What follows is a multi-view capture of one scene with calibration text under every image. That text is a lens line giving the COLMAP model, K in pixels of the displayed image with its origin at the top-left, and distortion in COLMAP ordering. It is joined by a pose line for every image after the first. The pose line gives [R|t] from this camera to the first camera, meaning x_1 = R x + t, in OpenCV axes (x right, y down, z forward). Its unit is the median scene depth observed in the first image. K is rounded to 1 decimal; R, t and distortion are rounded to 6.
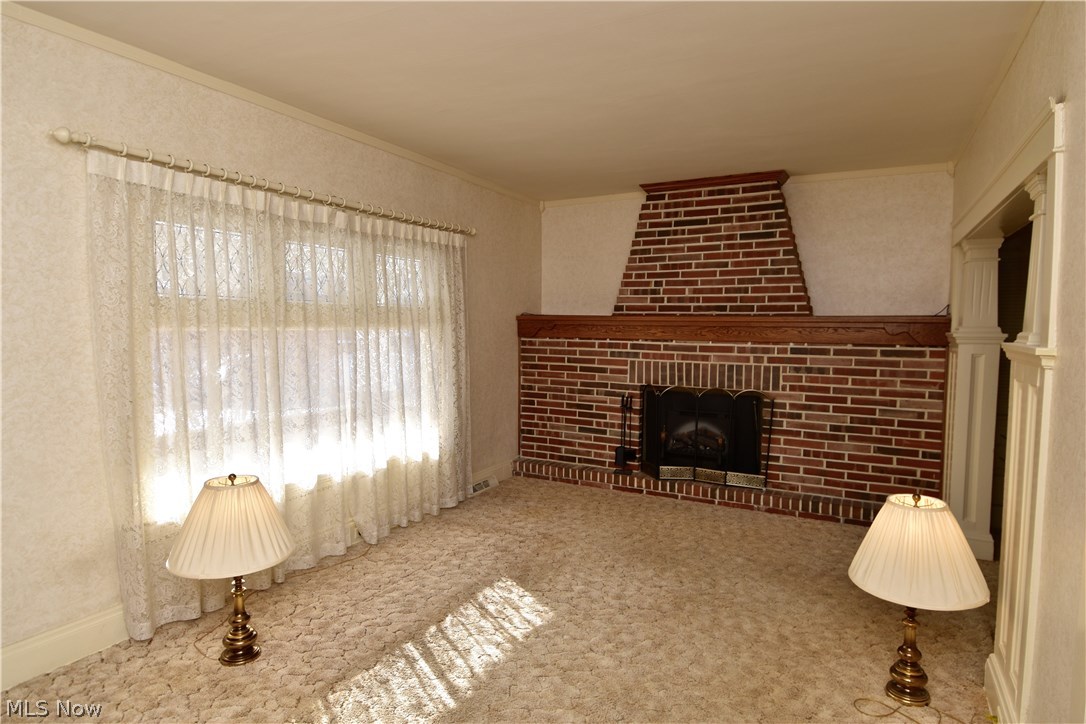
lens RADIAL K [[615.0, 0, 566.4], [0, 615.0, 368.0], [0, 0, 1]] dist [0.056804, -0.060722]
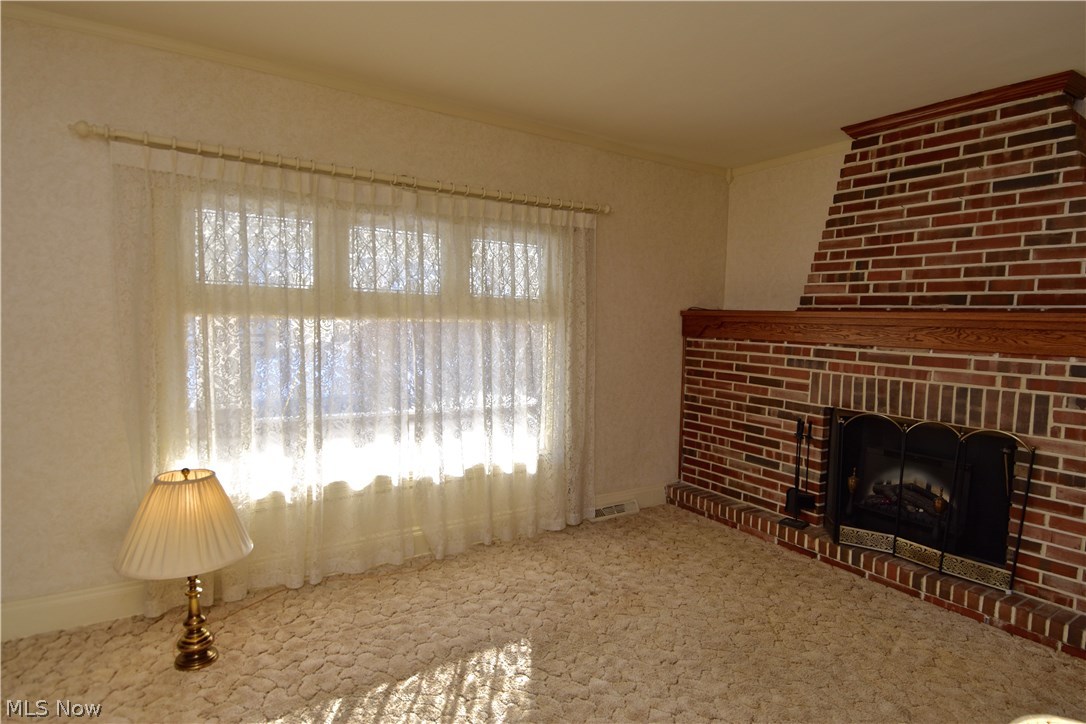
lens RADIAL K [[615.0, 0, 566.4], [0, 615.0, 368.0], [0, 0, 1]] dist [0.056804, -0.060722]
pose [[0.874358, 0.051772, -0.482512, 0.218398], [-0.052206, 0.998558, 0.012541, -0.012179], [0.482466, 0.014225, 0.875799, 0.236318]]
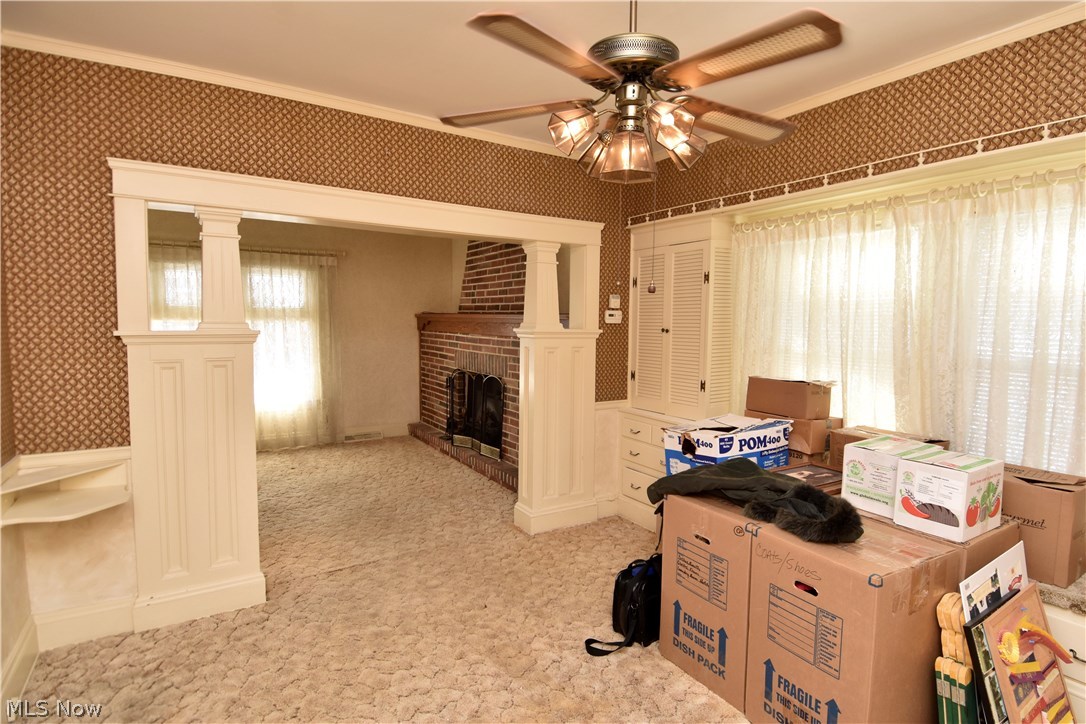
lens RADIAL K [[559.9, 0, 573.5], [0, 559.9, 368.1], [0, 0, 1]] dist [0.041256, -0.045906]
pose [[0.871611, 0.042280, -0.488371, 0.941712], [-0.041553, 0.999060, 0.012330, 0.001410], [0.488434, 0.009546, 0.872549, 0.132662]]
